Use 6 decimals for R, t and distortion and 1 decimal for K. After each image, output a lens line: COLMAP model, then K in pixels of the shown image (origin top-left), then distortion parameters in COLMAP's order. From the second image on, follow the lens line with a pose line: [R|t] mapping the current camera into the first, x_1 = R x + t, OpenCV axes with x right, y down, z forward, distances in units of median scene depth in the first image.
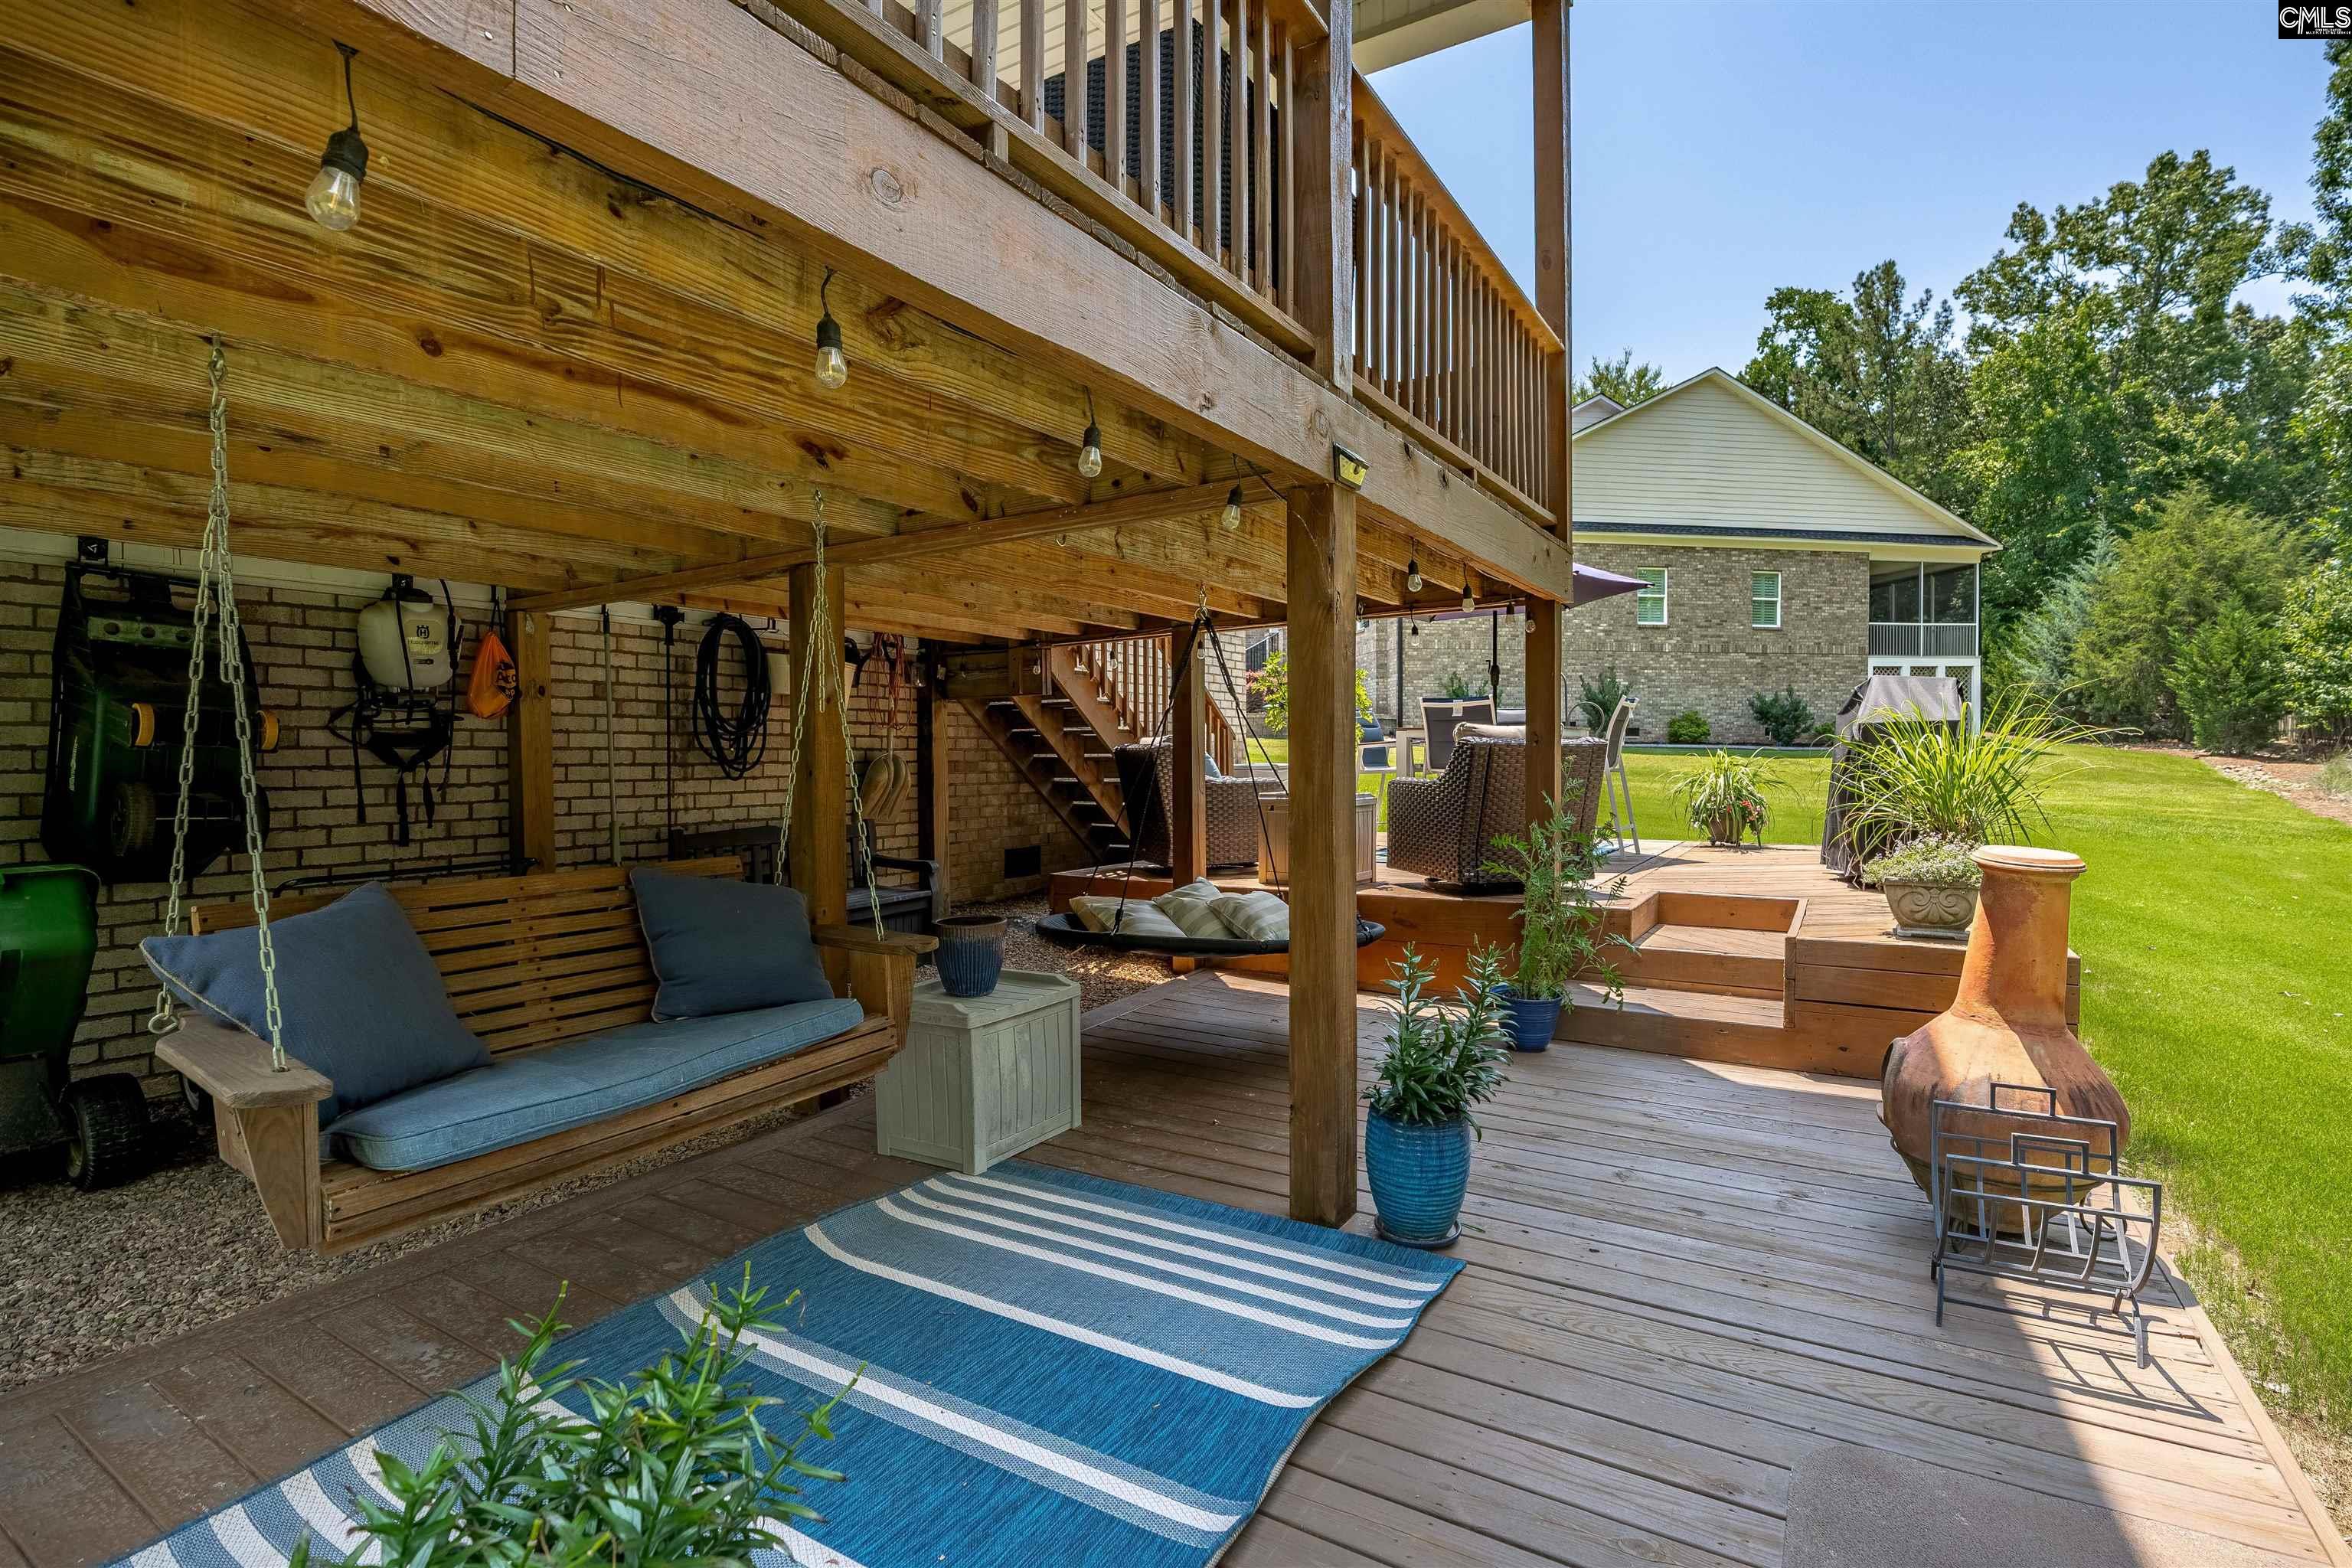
lens RADIAL K [[1108.8, 0, 1179.0], [0, 1108.8, 780.3], [0, 0, 1]] dist [-0.020437, 0.000622]
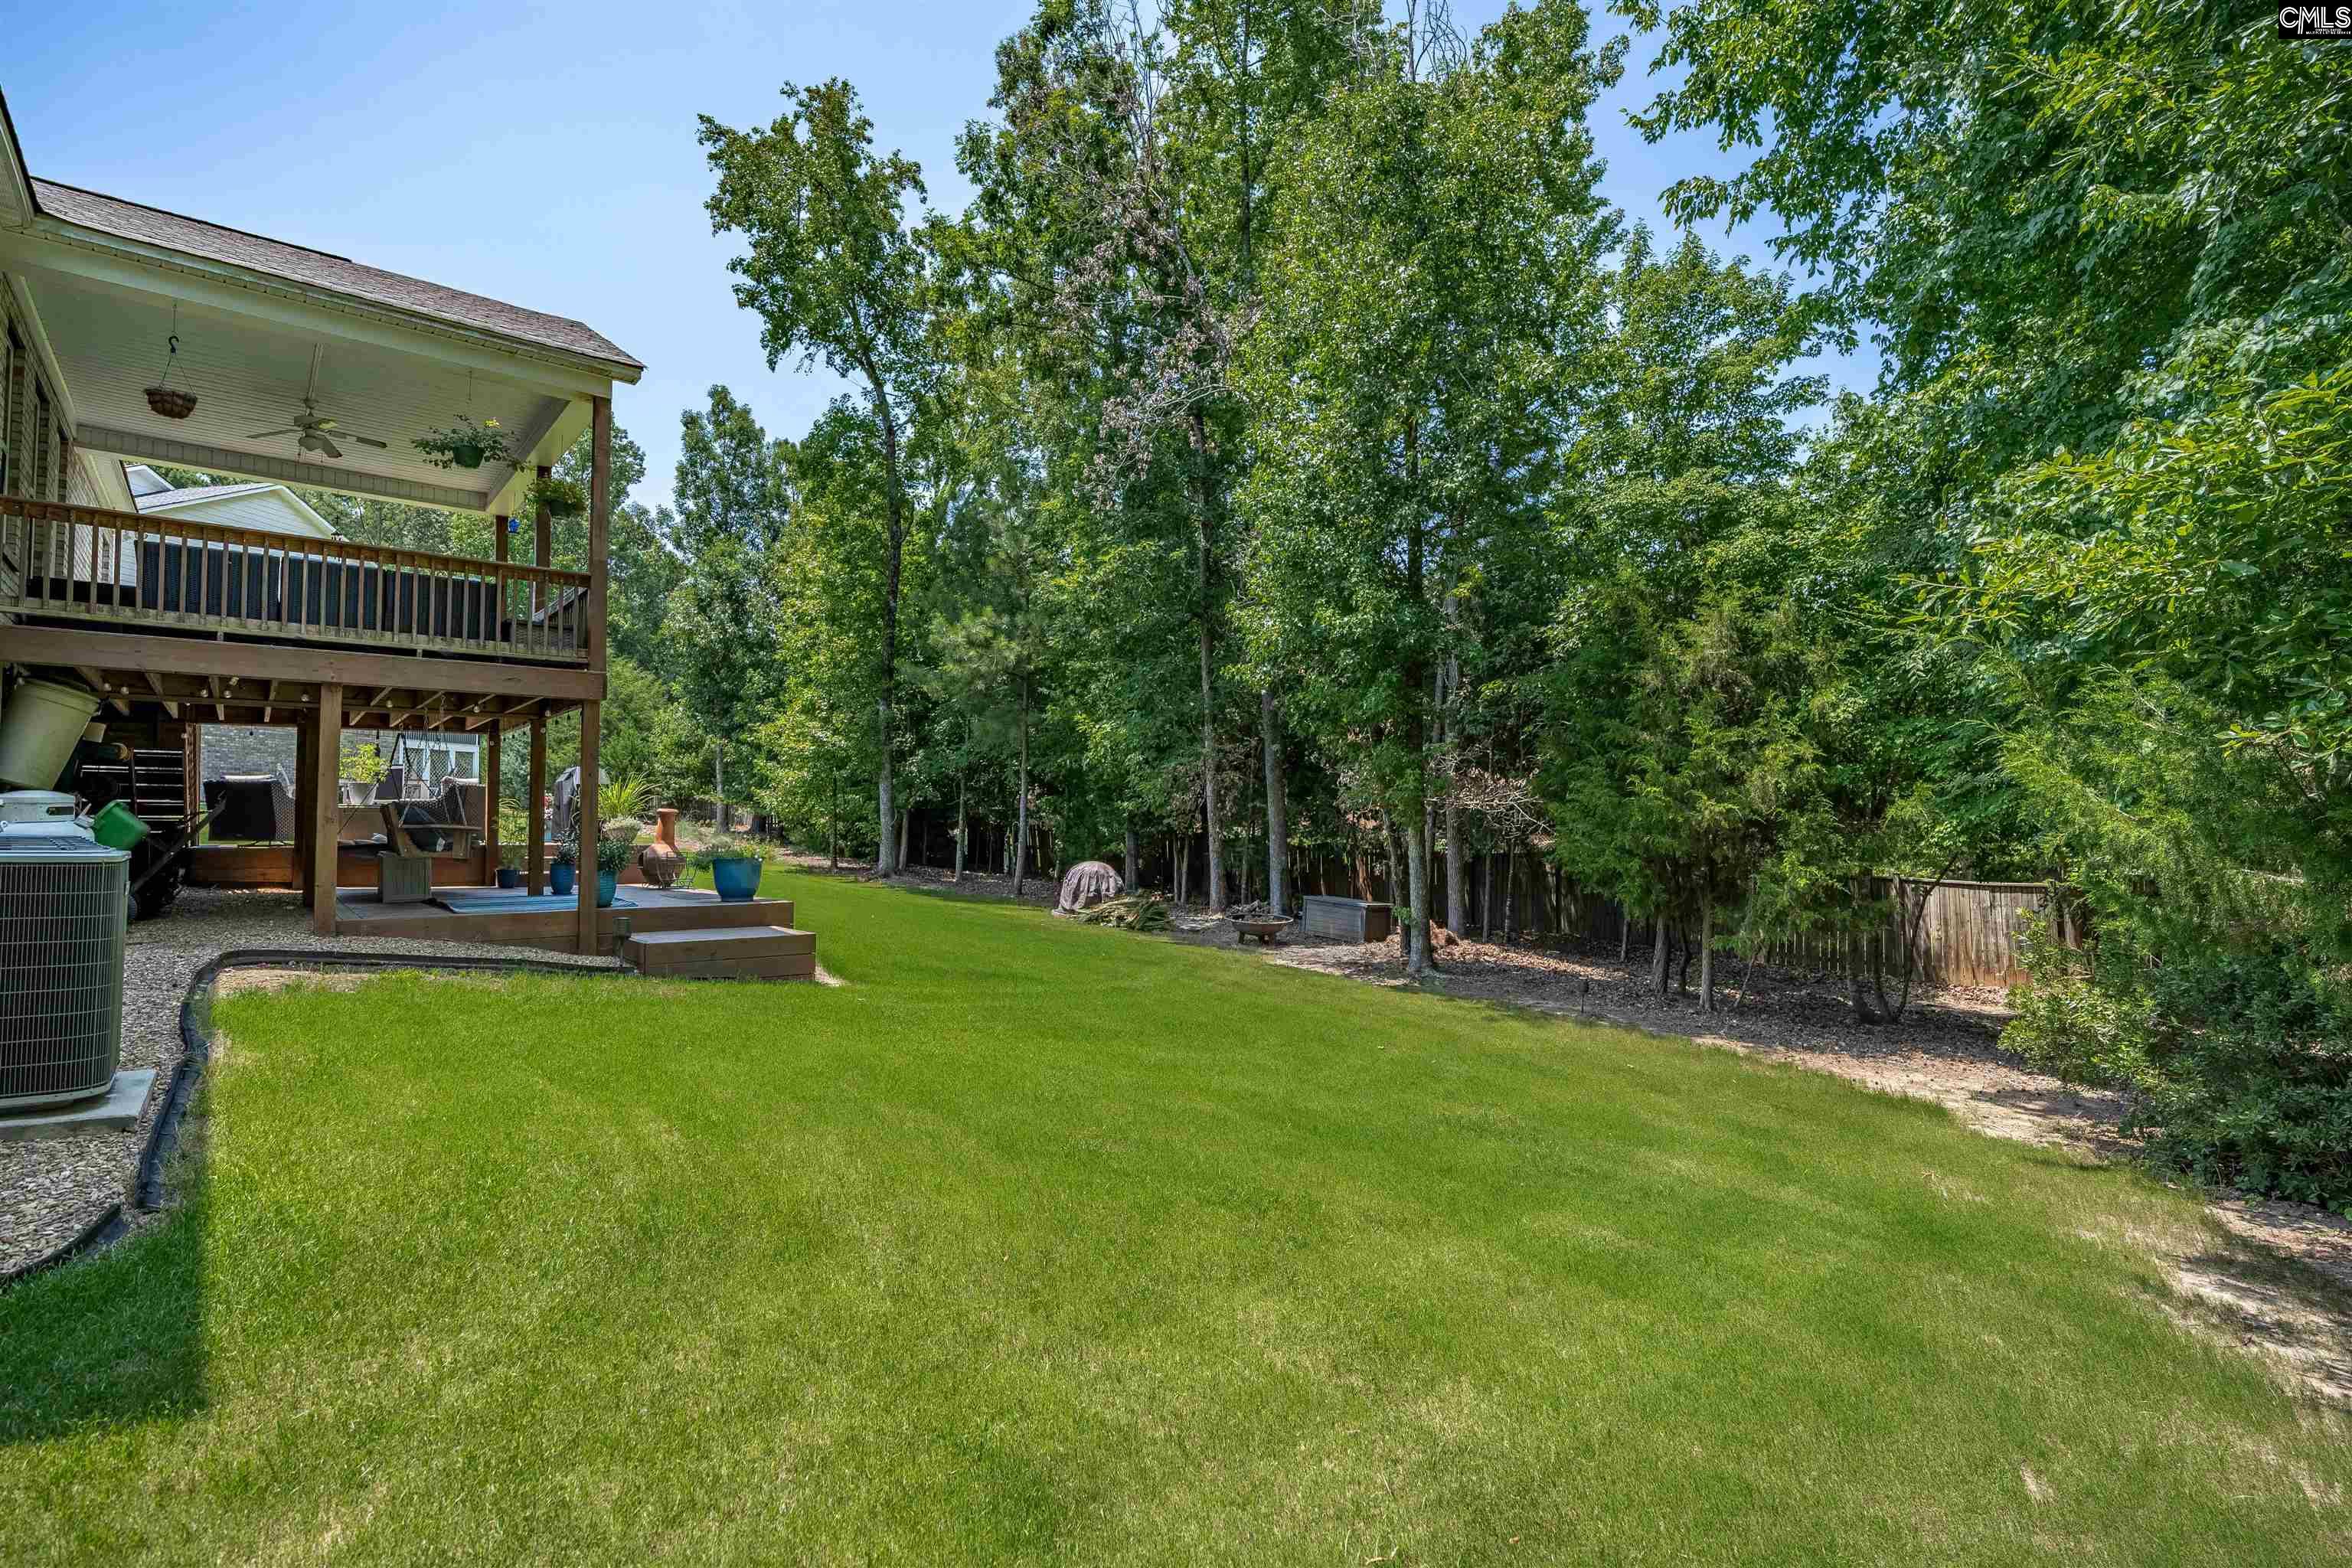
lens RADIAL K [[1108.8, 0, 1180.3], [0, 1108.8, 796.3], [0, 0, 1]] dist [-0.020437, 0.000622]
pose [[0.309206, 0.033741, 0.950396, -0.308494], [0.018451, 0.998969, -0.041468, 0.023804], [-0.950816, 0.030358, 0.308265, -0.259028]]
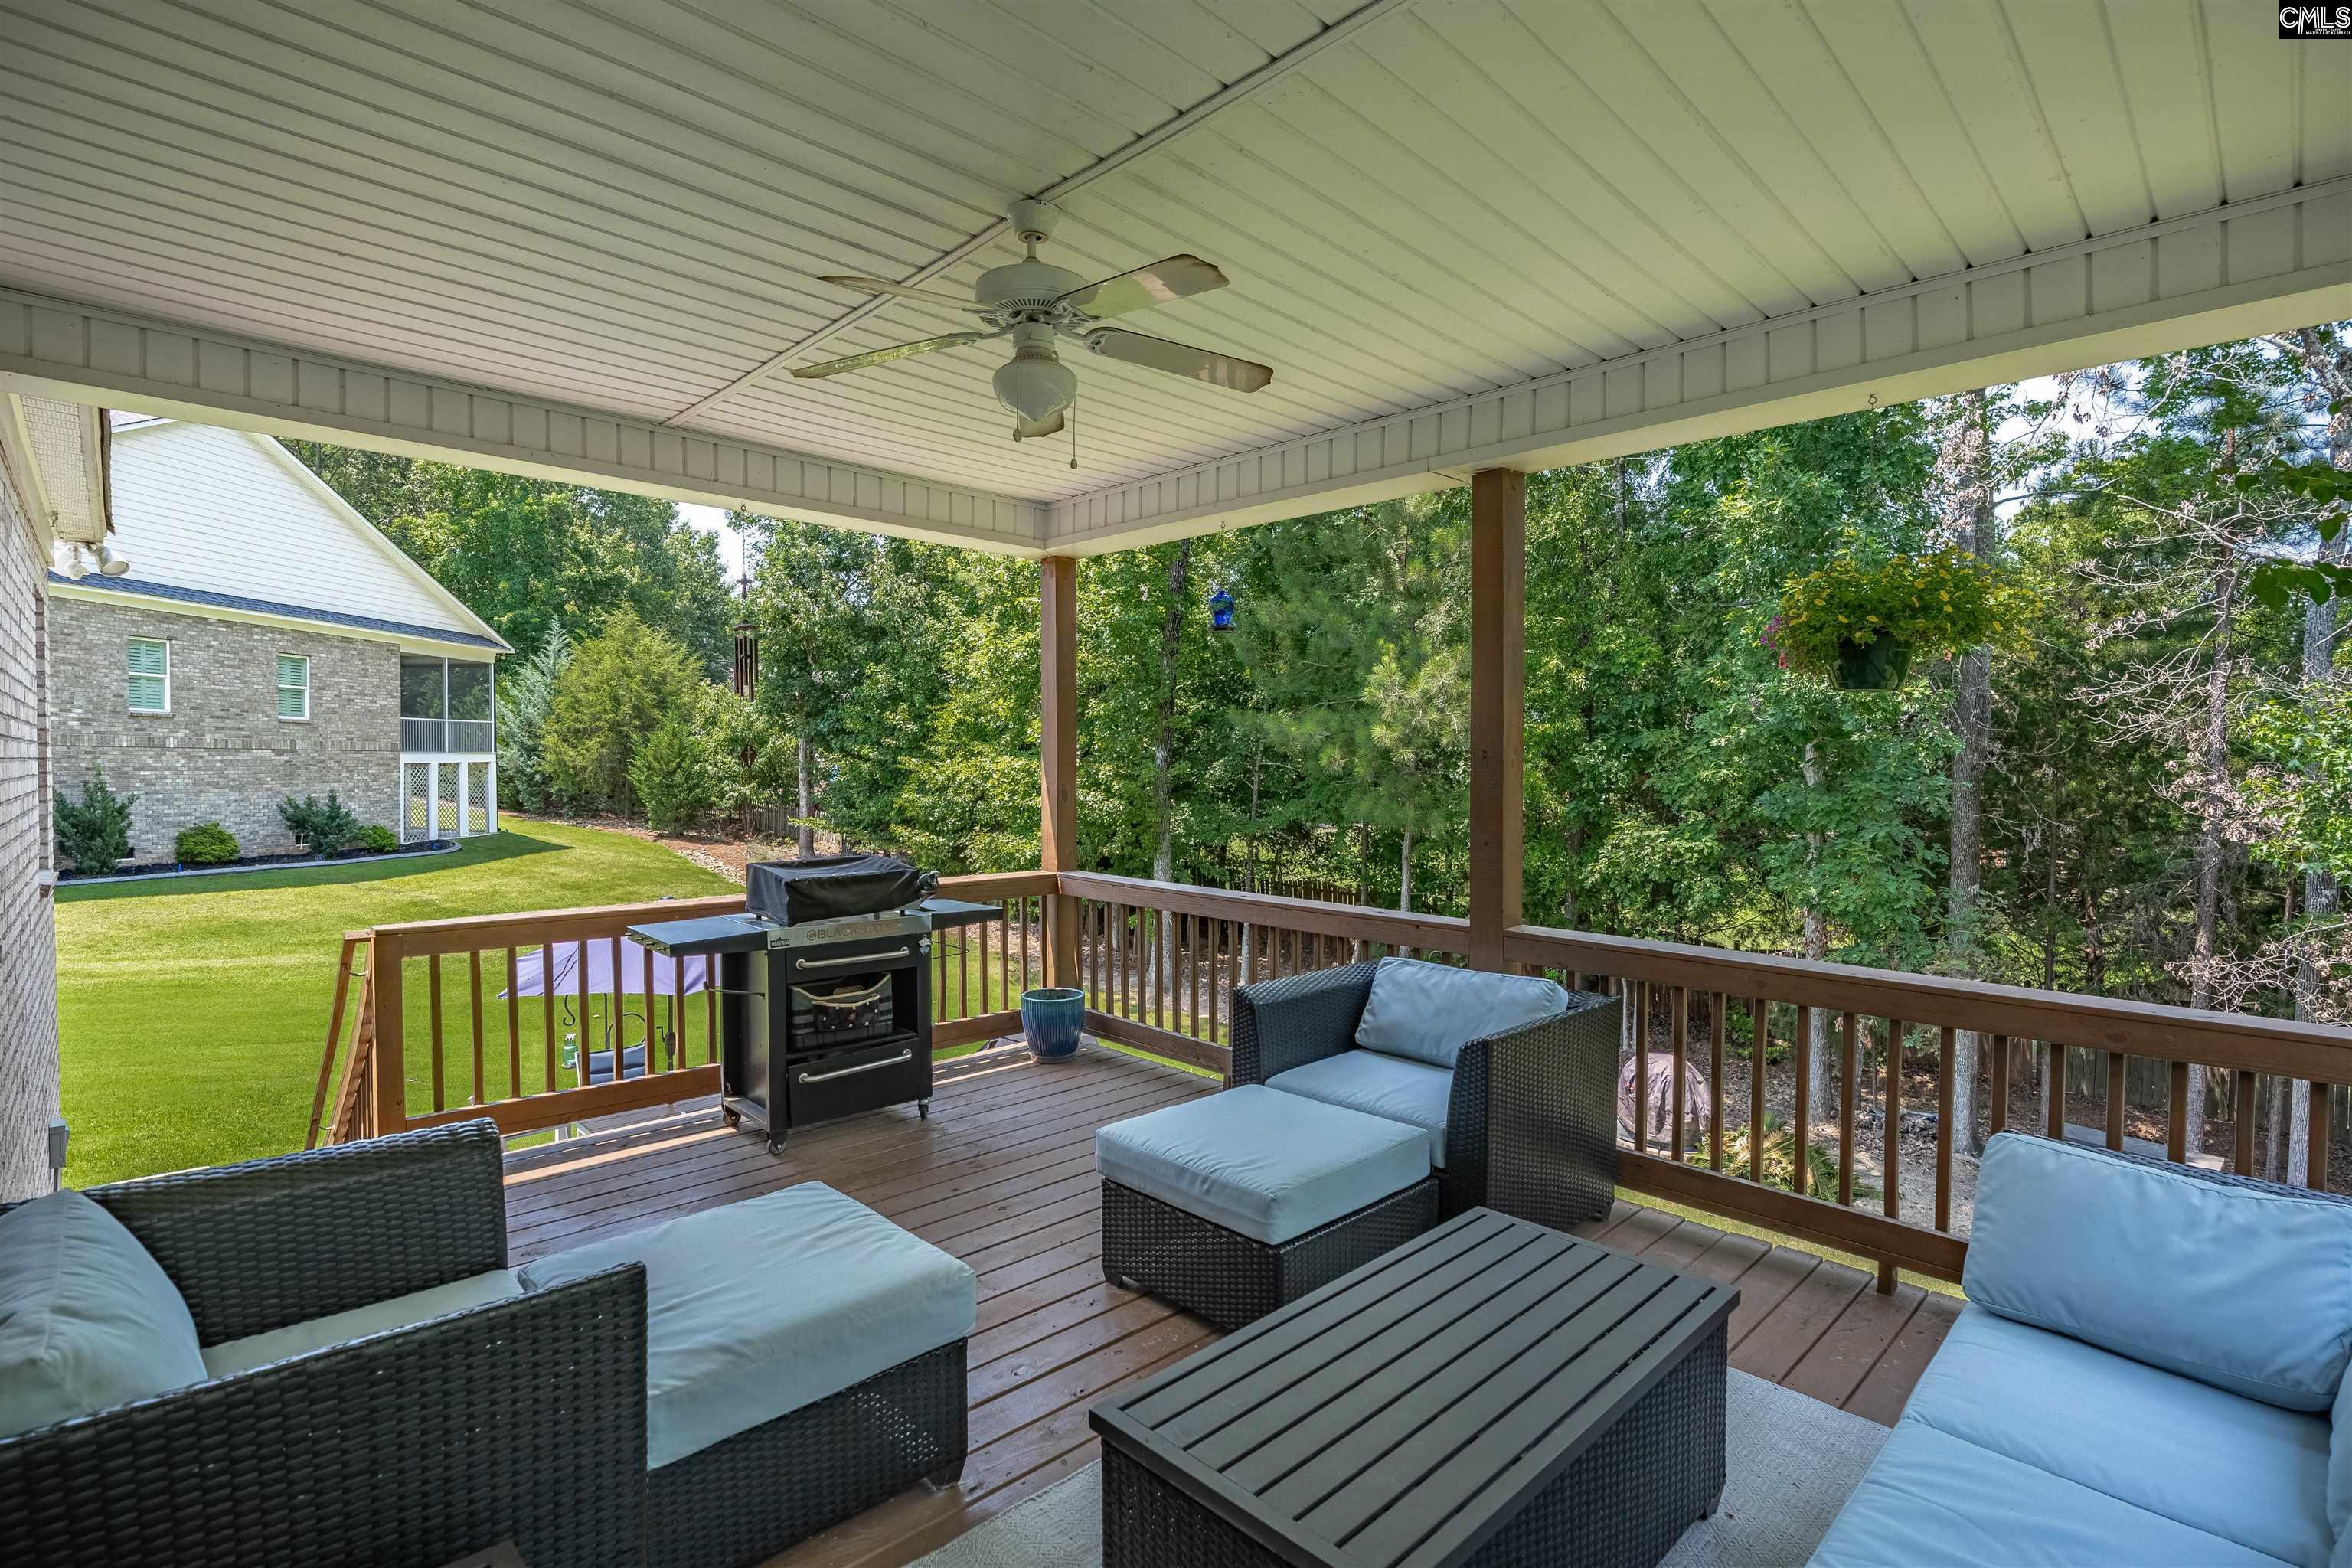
lens RADIAL K [[1108.8, 0, 1175.6], [0, 1108.8, 785.9], [0, 0, 1]] dist [-0.020437, 0.000622]
pose [[0.248033, -0.013881, 0.968652, -0.130223], [0.009975, 0.999881, 0.011774, -0.089291], [-0.968700, 0.006742, 0.248142, 0.112543]]
